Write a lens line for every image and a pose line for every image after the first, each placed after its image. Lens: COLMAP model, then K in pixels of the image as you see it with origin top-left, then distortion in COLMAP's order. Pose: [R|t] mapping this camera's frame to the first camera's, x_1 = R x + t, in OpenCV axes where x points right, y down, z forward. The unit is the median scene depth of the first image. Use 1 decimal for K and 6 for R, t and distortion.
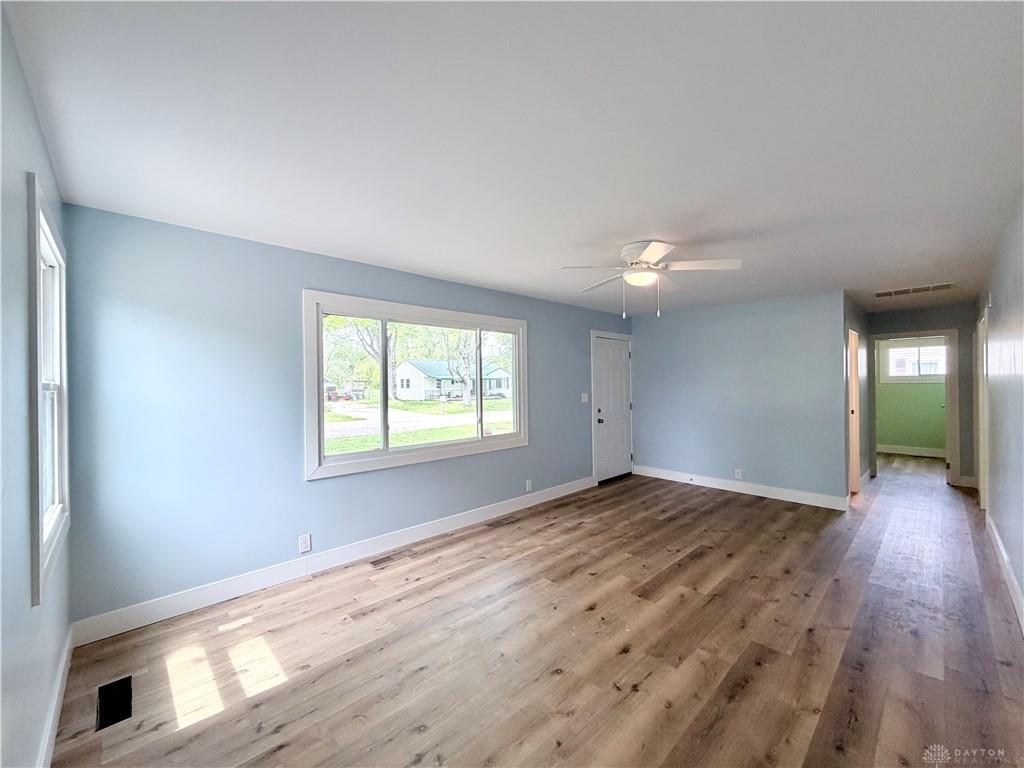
lens RADIAL K [[407.1, 0, 509.0], [0, 407.1, 382.7], [0, 0, 1]] dist [0.001664, 0.000600]
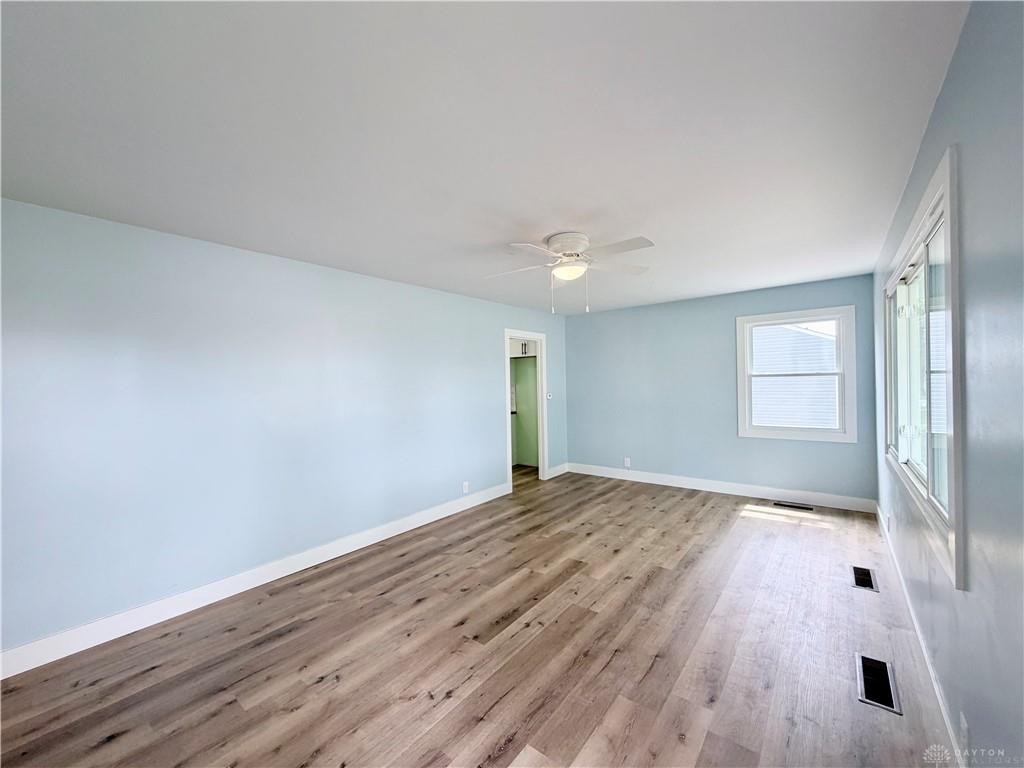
lens RADIAL K [[407.1, 0, 509.0], [0, 407.1, 382.7], [0, 0, 1]] dist [0.001664, 0.000600]
pose [[-0.989863, 0.032212, -0.138324, 0.570312], [0.032767, 0.999462, -0.001738, 0.000891], [0.138194, -0.006253, -0.990385, 1.813946]]
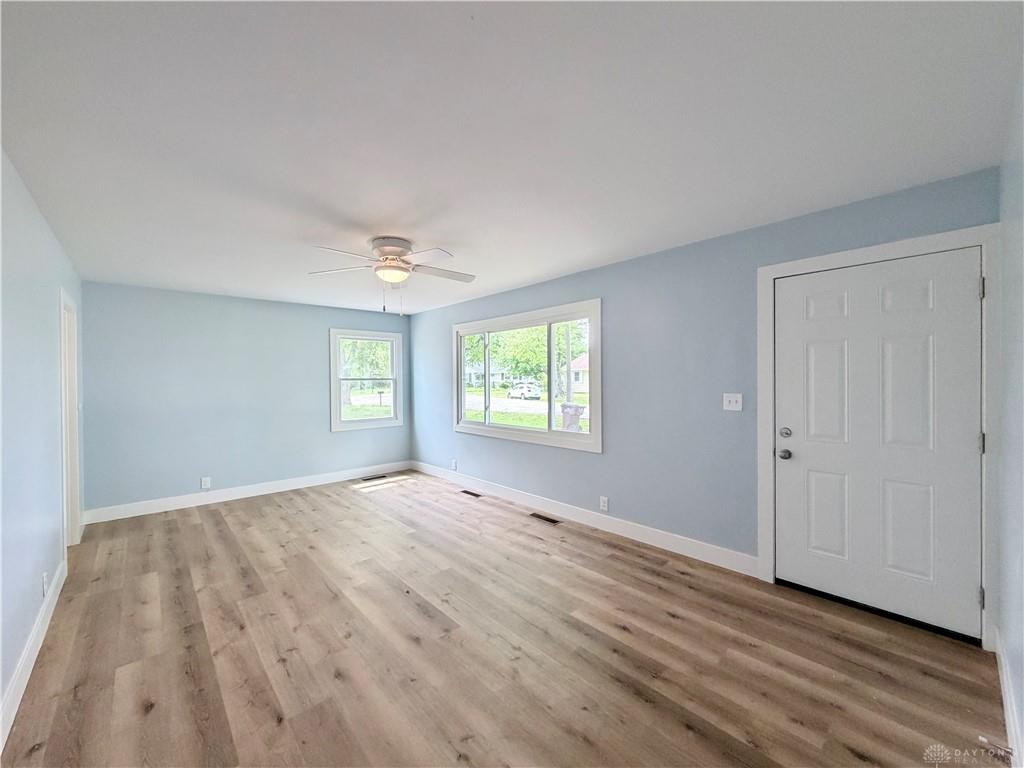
lens RADIAL K [[407.1, 0, 509.0], [0, 407.1, 382.7], [0, 0, 1]] dist [0.001664, 0.000600]
pose [[-0.023299, 0.017295, -0.999579, 1.249221], [0.013090, 0.999770, 0.016994, -0.002645], [0.999643, -0.012689, -0.023520, 1.228228]]
